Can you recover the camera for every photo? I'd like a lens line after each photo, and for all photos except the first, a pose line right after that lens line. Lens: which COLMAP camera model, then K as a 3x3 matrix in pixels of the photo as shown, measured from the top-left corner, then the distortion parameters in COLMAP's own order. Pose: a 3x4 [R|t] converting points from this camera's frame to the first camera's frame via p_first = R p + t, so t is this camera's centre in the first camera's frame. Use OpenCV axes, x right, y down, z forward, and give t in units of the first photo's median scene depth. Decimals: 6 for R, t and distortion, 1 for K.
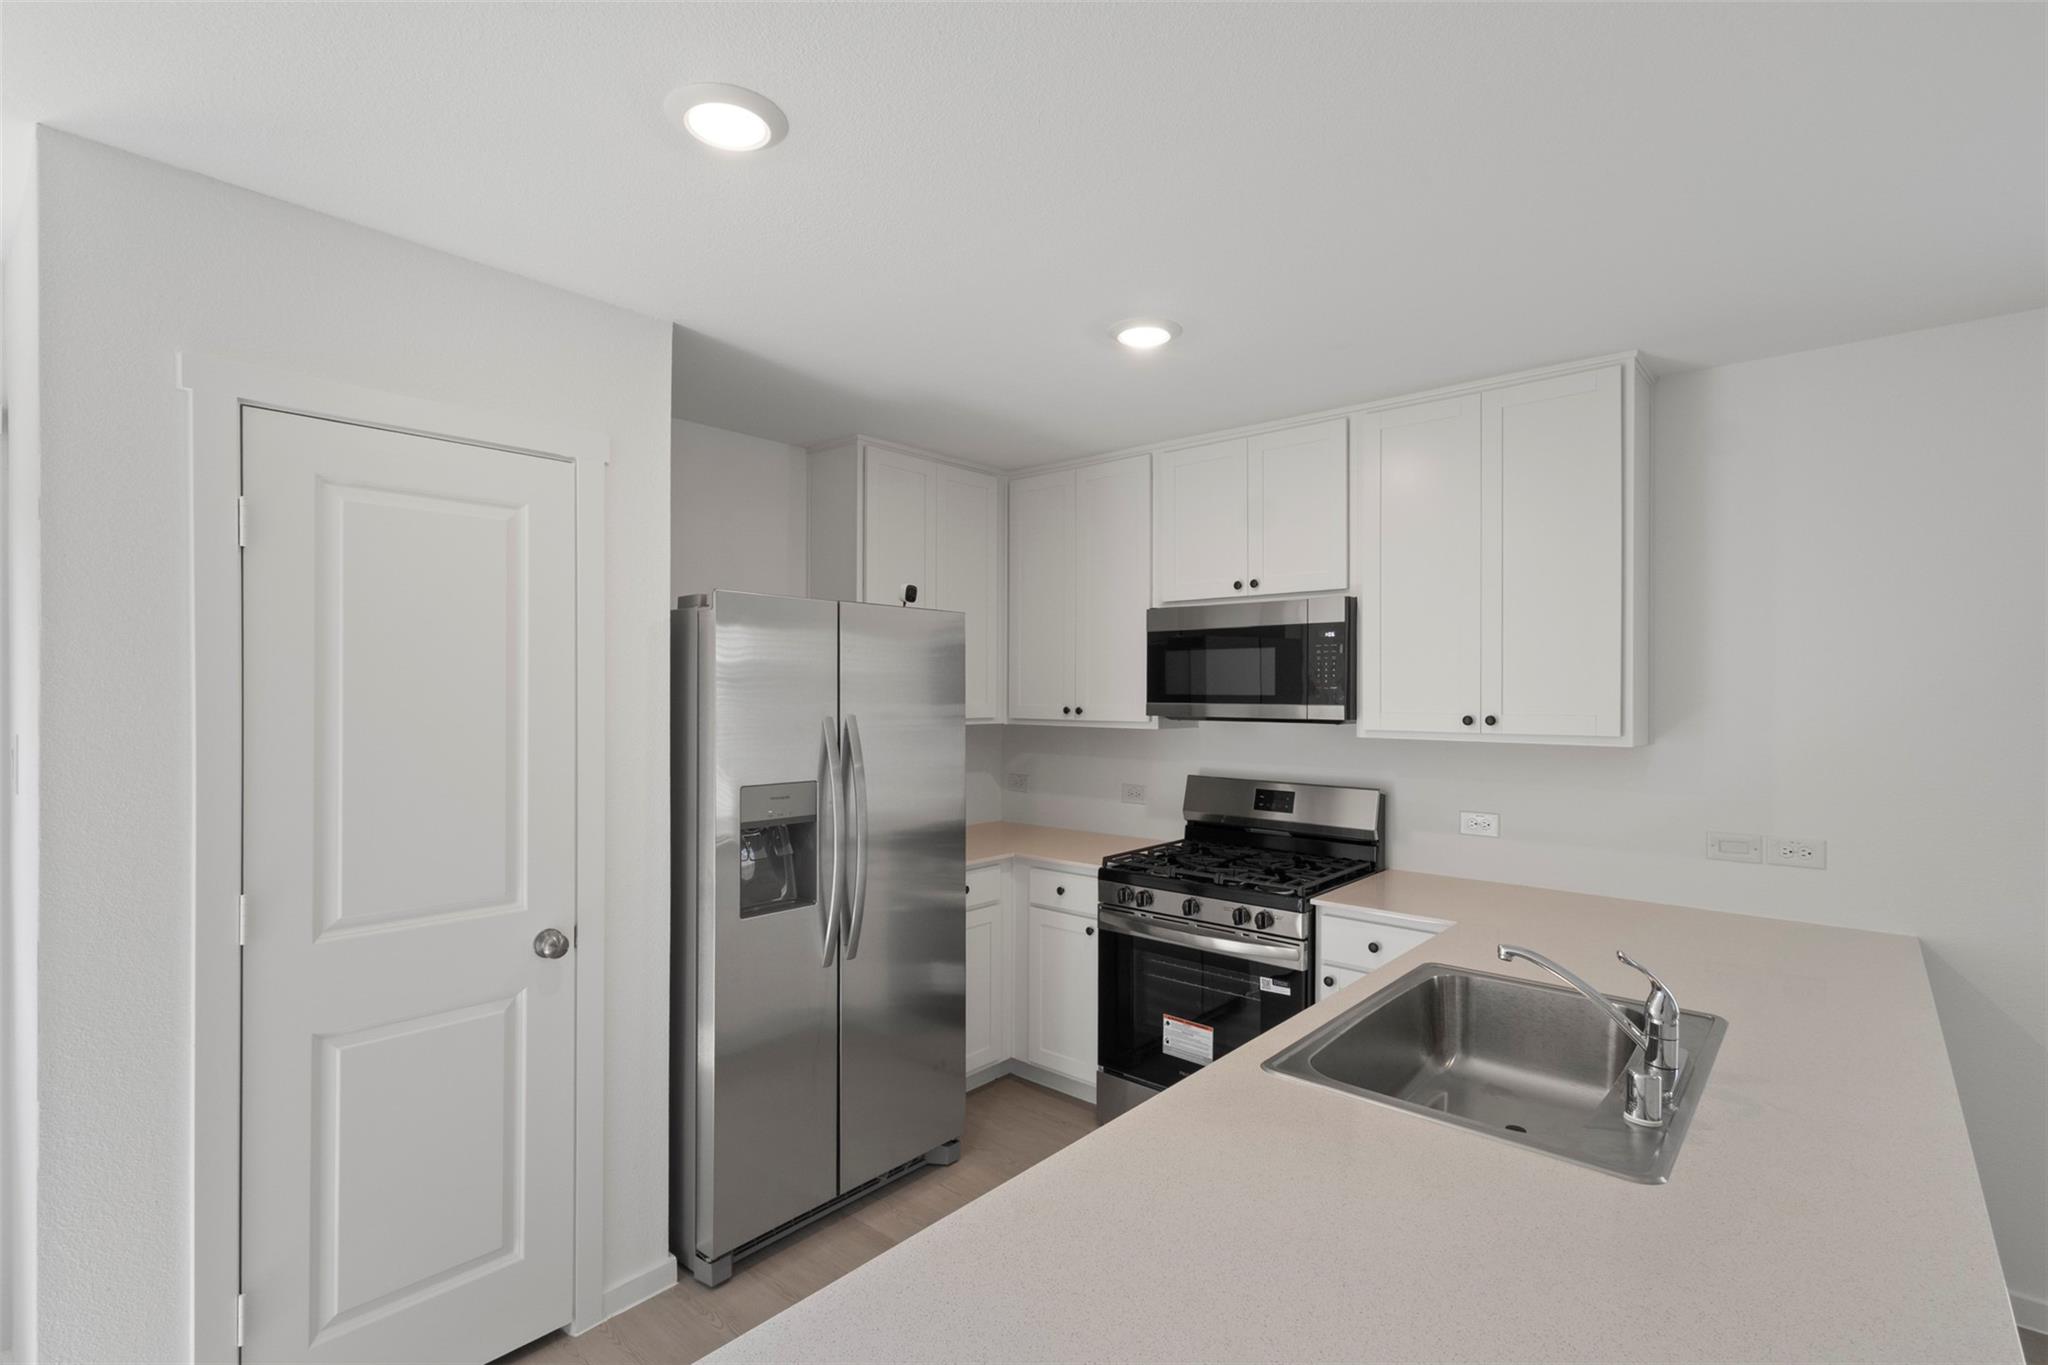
lens RADIAL K [[942.6, 0, 1024.1], [0, 942.6, 685.1], [0, 0, 1]] dist [0.003438, 0.001052]
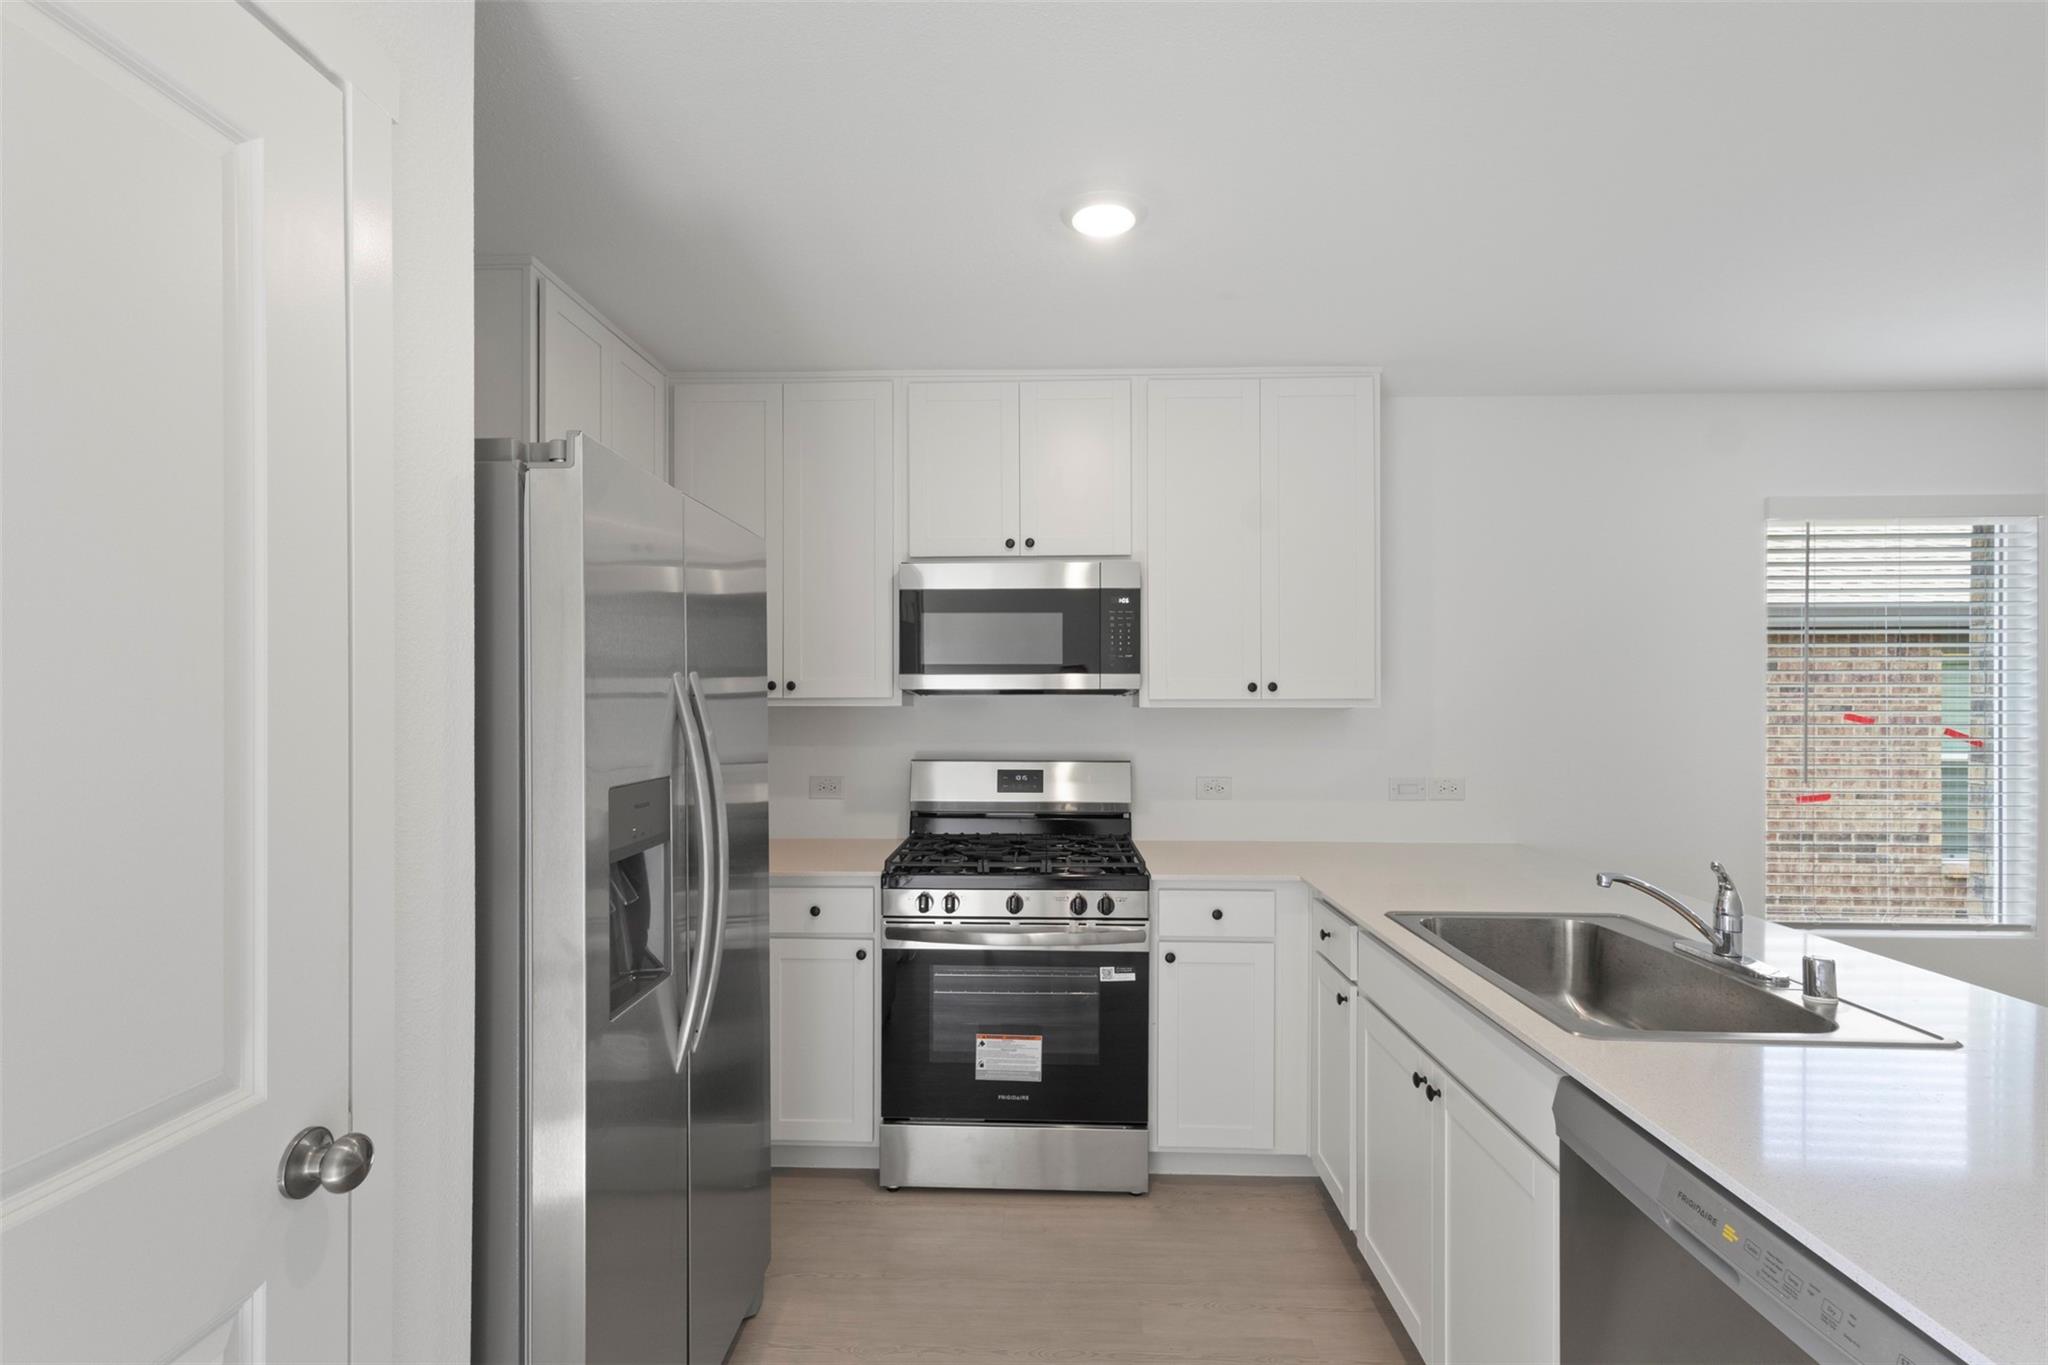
lens RADIAL K [[942.6, 0, 1013.3], [0, 942.6, 689.6], [0, 0, 1]] dist [0.003438, 0.001052]
pose [[0.782451, 0.001502, 0.622710, -0.363855], [-0.000907, 0.999999, -0.001272, 0.038589], [-0.622711, 0.000430, 0.782452, 0.316928]]
